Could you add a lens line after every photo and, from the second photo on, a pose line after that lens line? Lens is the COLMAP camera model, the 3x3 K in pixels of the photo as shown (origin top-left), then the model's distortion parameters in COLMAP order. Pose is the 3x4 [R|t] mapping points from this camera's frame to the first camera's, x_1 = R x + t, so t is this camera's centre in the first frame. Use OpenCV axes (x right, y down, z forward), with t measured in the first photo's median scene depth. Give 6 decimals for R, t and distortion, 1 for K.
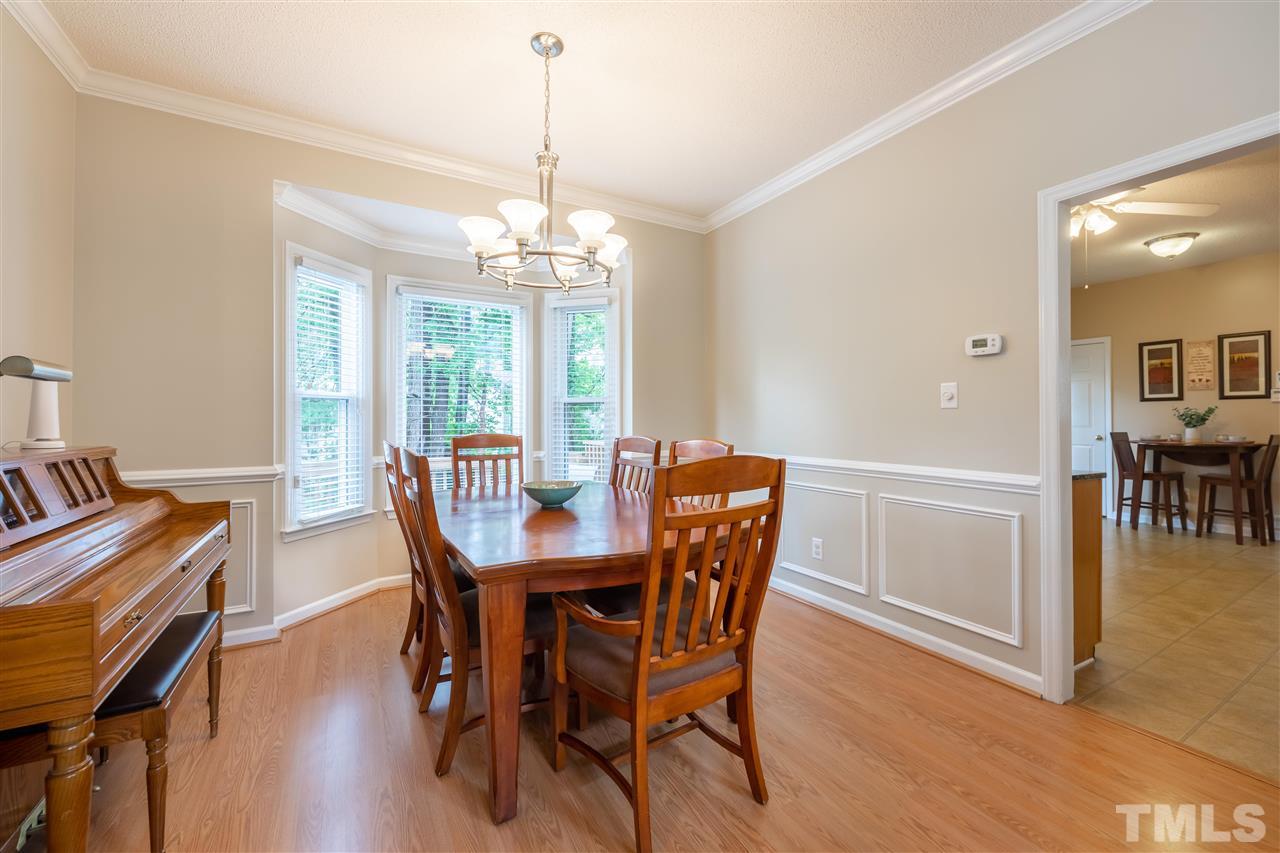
lens RADIAL K [[519.4, 0, 670.5], [0, 519.4, 407.1], [0, 0, 1]] dist [0.002332, 0.000140]
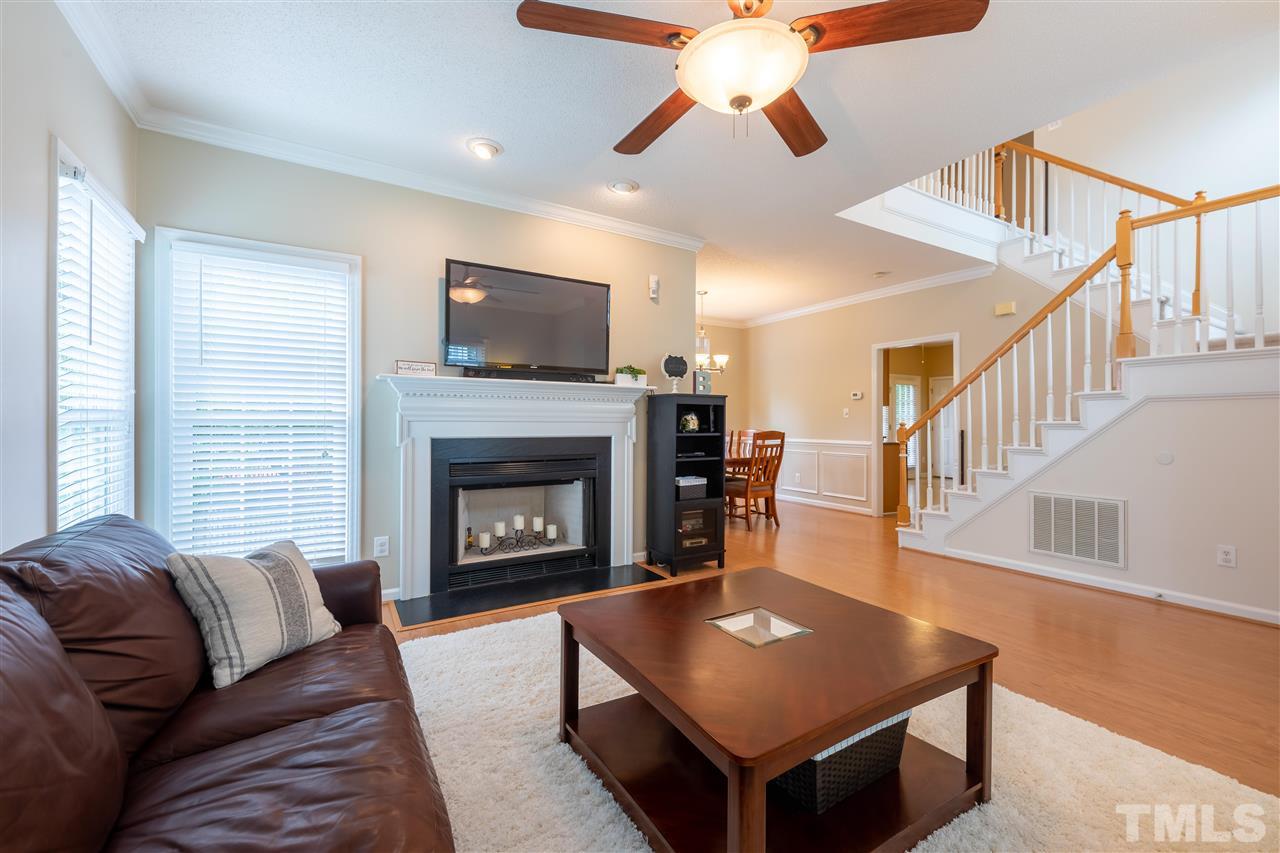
lens RADIAL K [[519.4, 0, 639.9], [0, 519.4, 420.7], [0, 0, 1]] dist [0.002332, 0.000140]
pose [[0.999061, 0.002355, -0.043261, -0.173242], [-0.001519, 0.999812, 0.019354, -0.014434], [0.043299, -0.019270, 0.998876, -0.728390]]
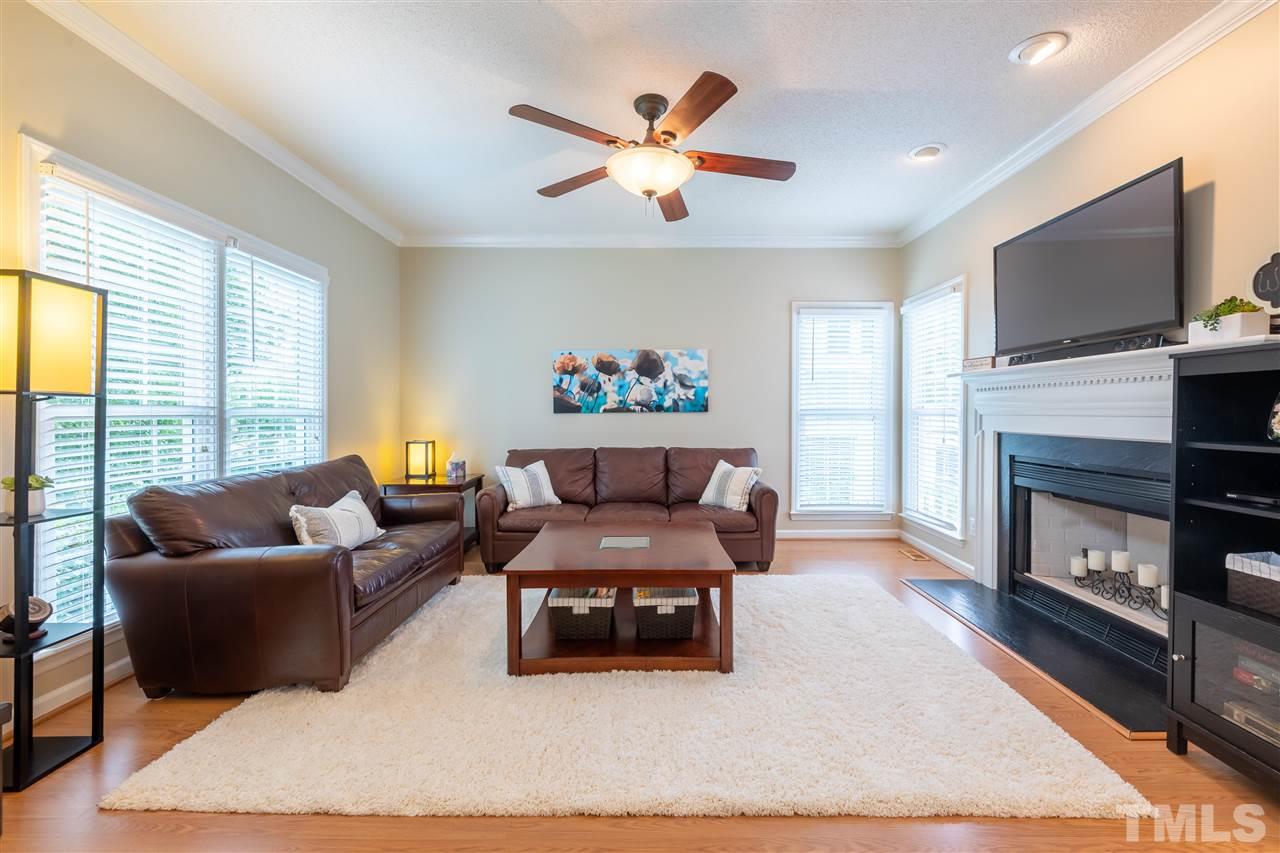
lens RADIAL K [[519.4, 0, 661.9], [0, 519.4, 422.5], [0, 0, 1]] dist [0.002332, 0.000140]
pose [[-0.521172, 0.013698, -0.853342, 0.271272], [0.014217, 0.999872, 0.007367, -0.002763], [0.853333, -0.008292, -0.521300, -0.149164]]
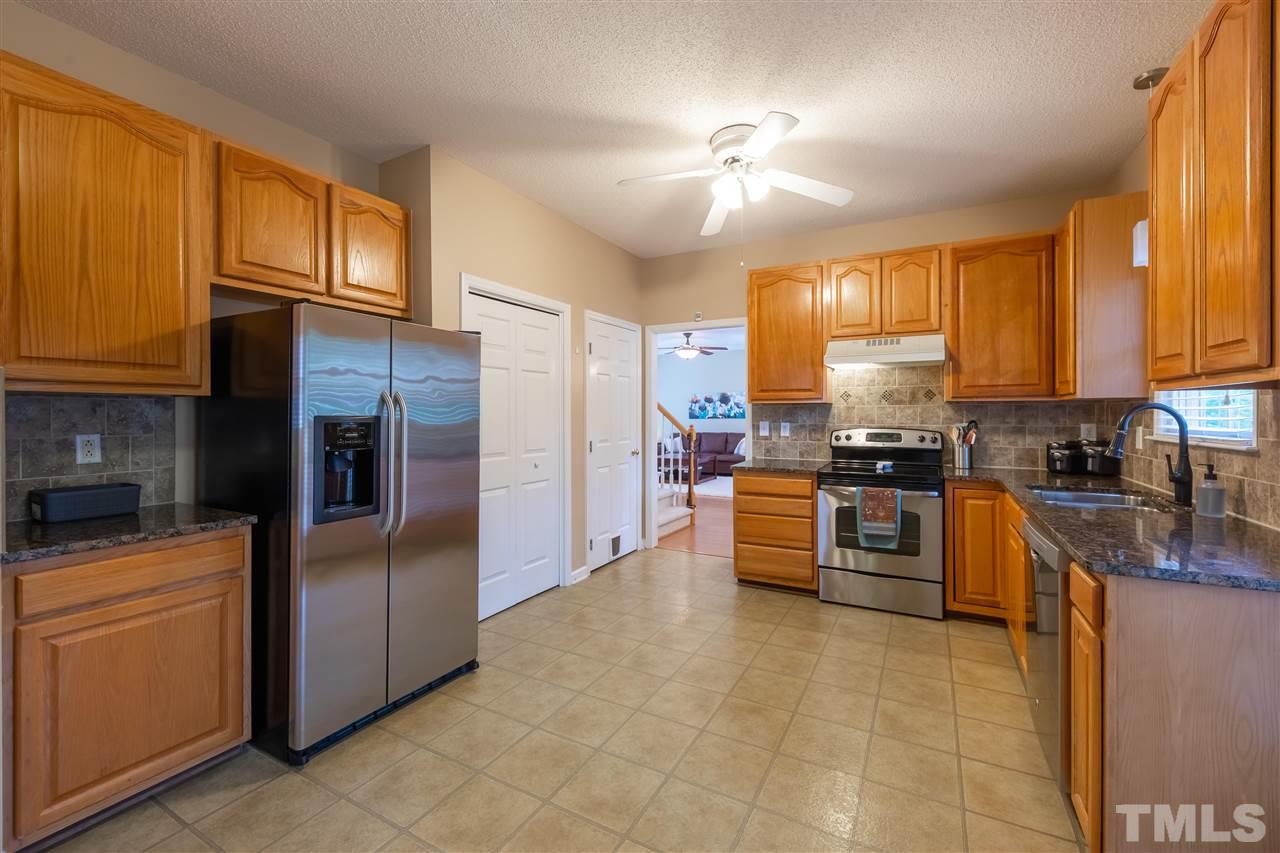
lens RADIAL K [[519.4, 0, 647.2], [0, 519.4, 417.3], [0, 0, 1]] dist [0.002332, 0.000140]
pose [[-0.866136, 0.009115, -0.499725, 0.857607], [0.017328, 0.999780, -0.011797, 0.001742], [0.499508, -0.018877, -0.866103, 1.021660]]
